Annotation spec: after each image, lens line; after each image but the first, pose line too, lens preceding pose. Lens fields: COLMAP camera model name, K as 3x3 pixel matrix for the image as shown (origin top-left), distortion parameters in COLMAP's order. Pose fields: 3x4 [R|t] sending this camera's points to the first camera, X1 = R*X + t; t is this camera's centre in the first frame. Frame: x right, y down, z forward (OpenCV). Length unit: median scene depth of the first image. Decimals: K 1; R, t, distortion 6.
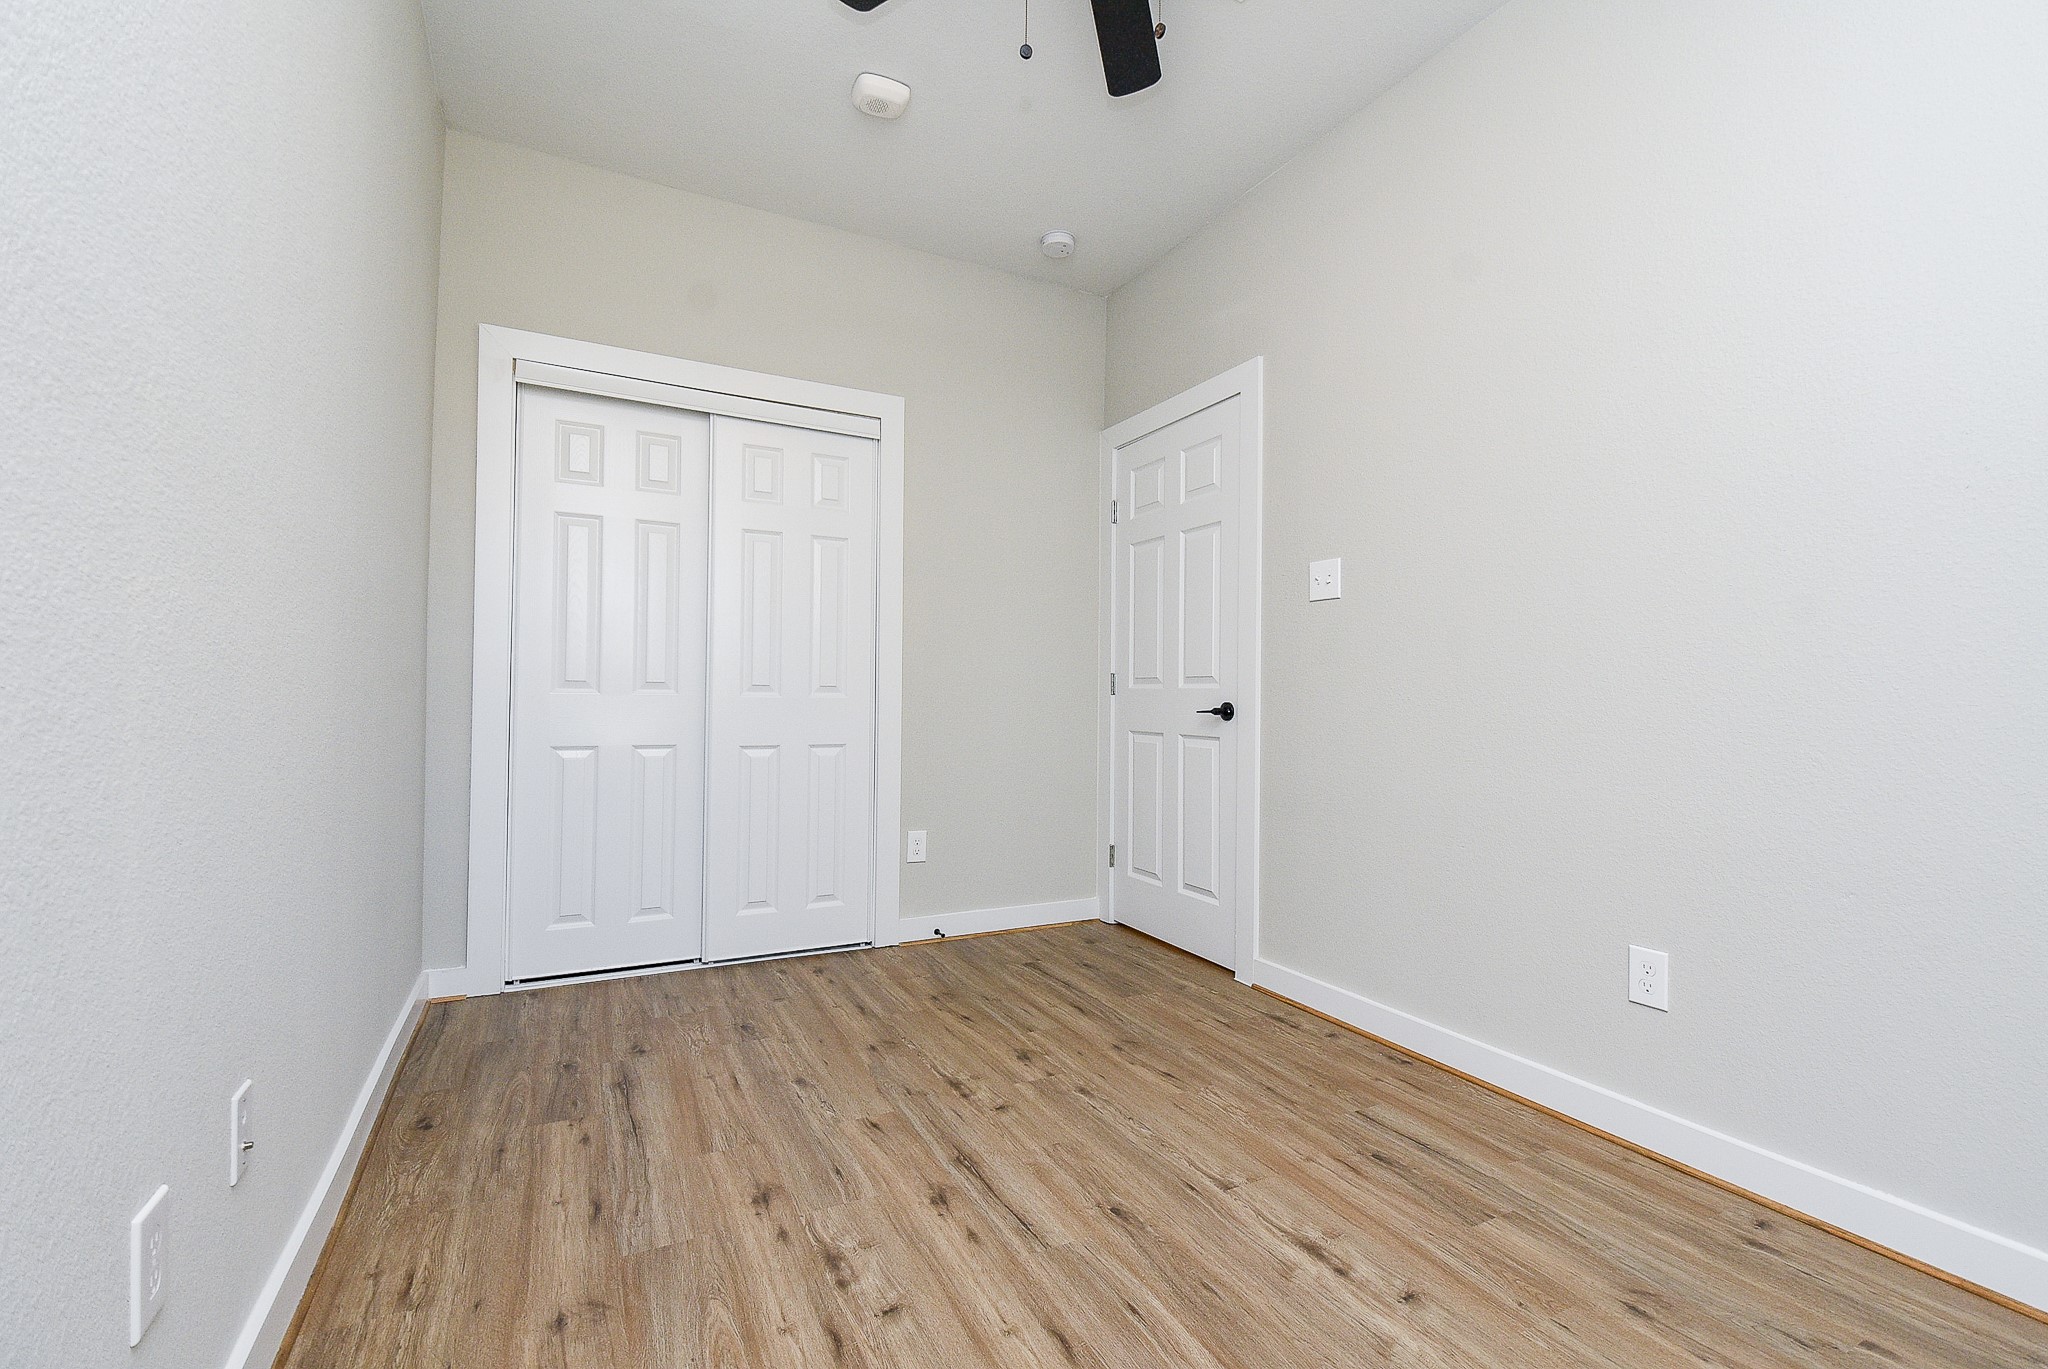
lens RADIAL K [[893.7, 0, 1024.3], [0, 893.7, 691.4], [0, 0, 1]] dist [-0.000316, -0.000030]
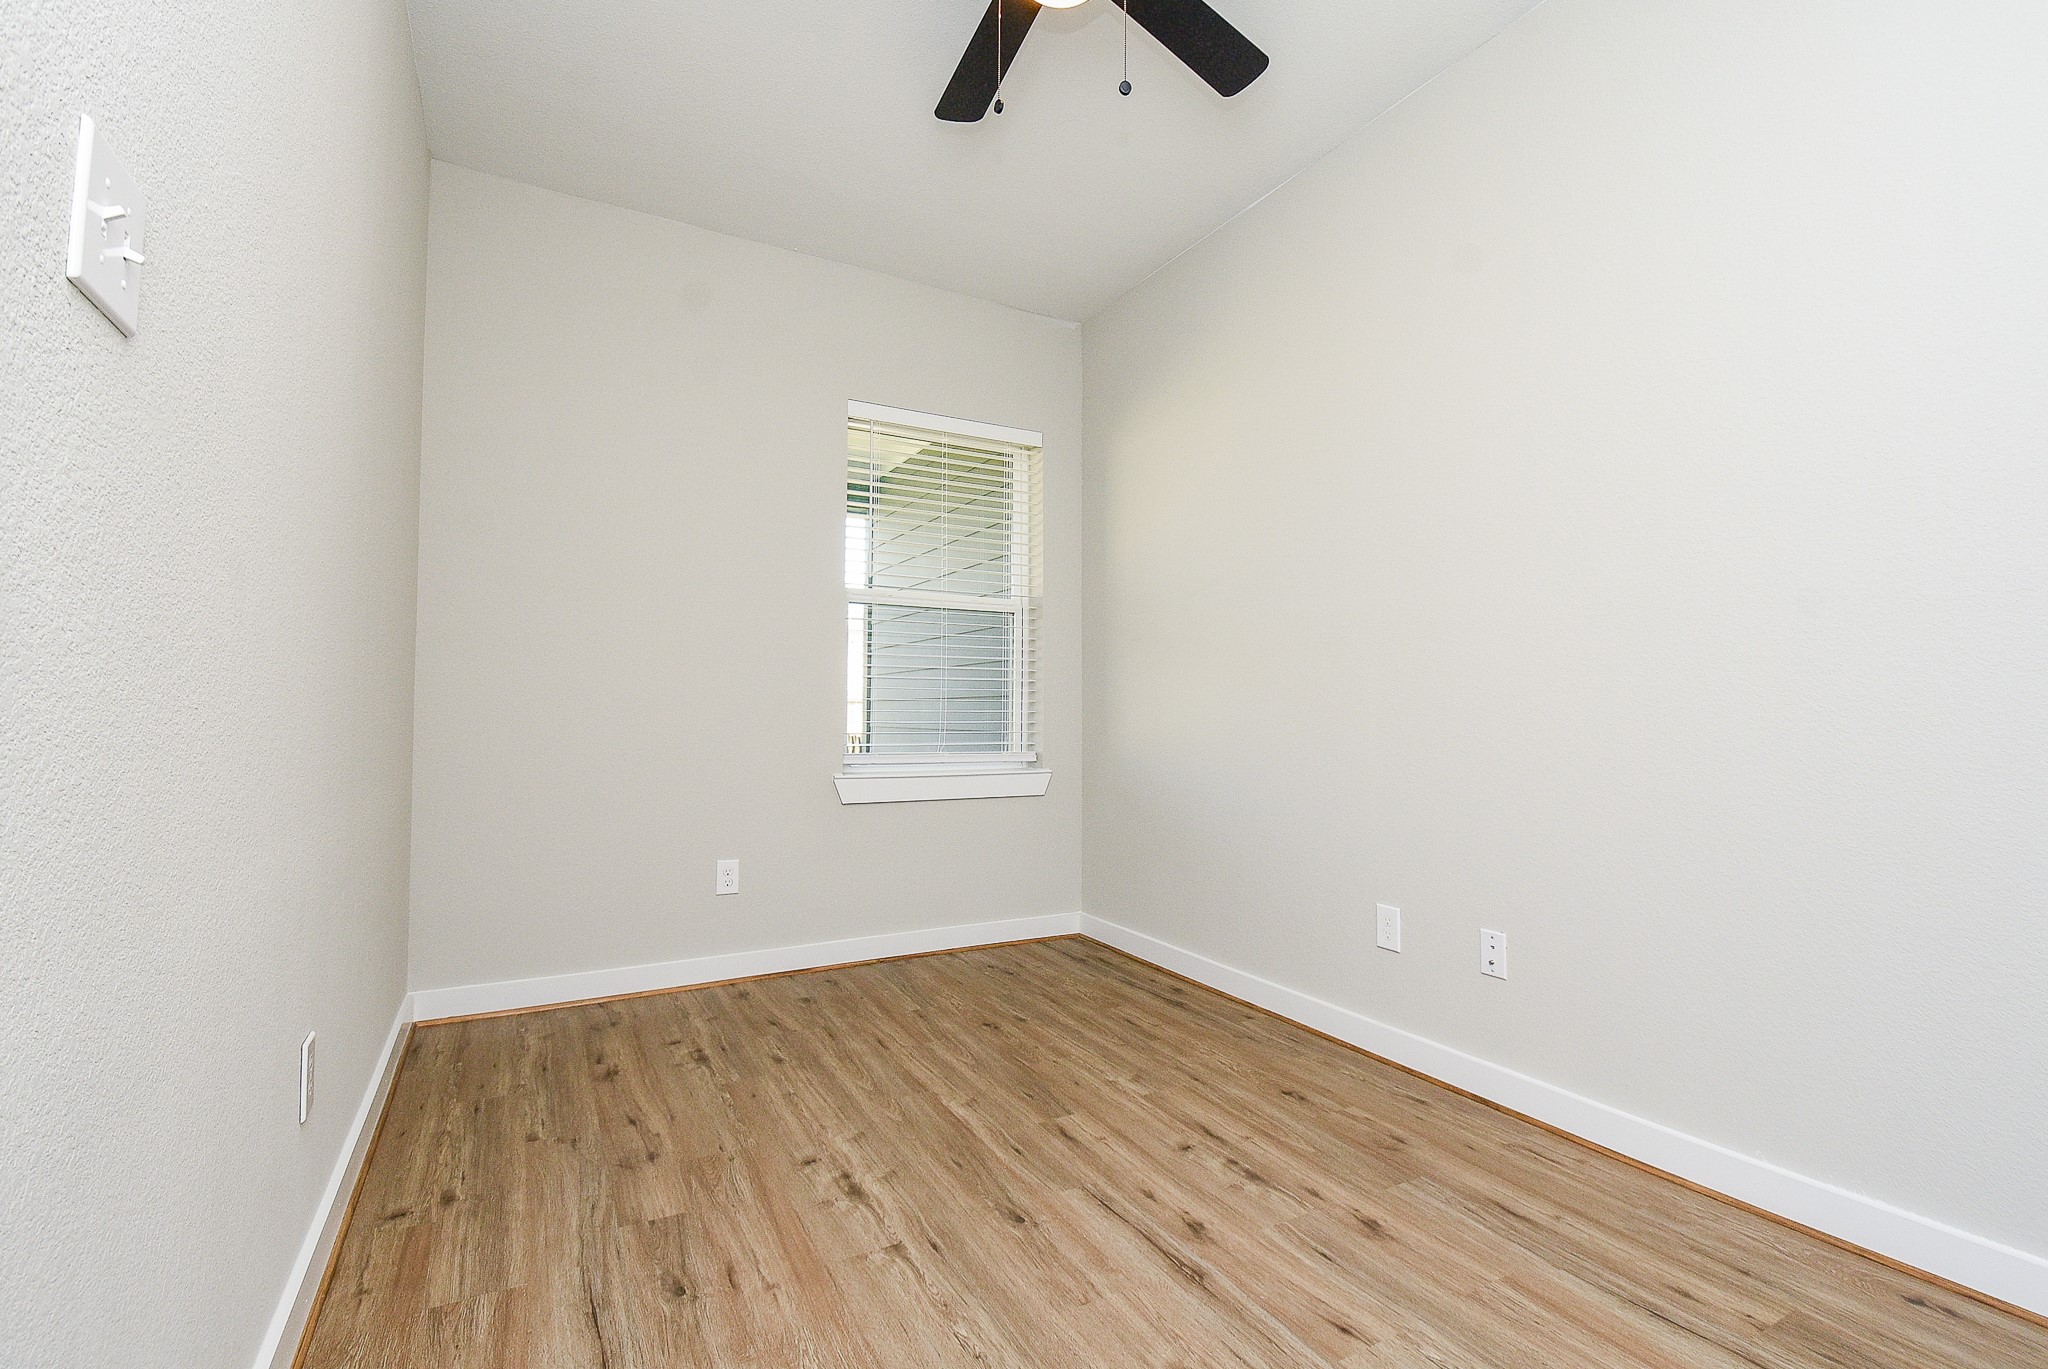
lens RADIAL K [[893.7, 0, 1023.0], [0, 893.7, 684.8], [0, 0, 1]] dist [-0.000316, -0.000030]
pose [[-0.999515, -0.019062, -0.024644, 0.137935], [-0.017865, 0.998692, -0.047903, 0.017819], [0.025525, -0.047440, -0.998548, 2.089887]]
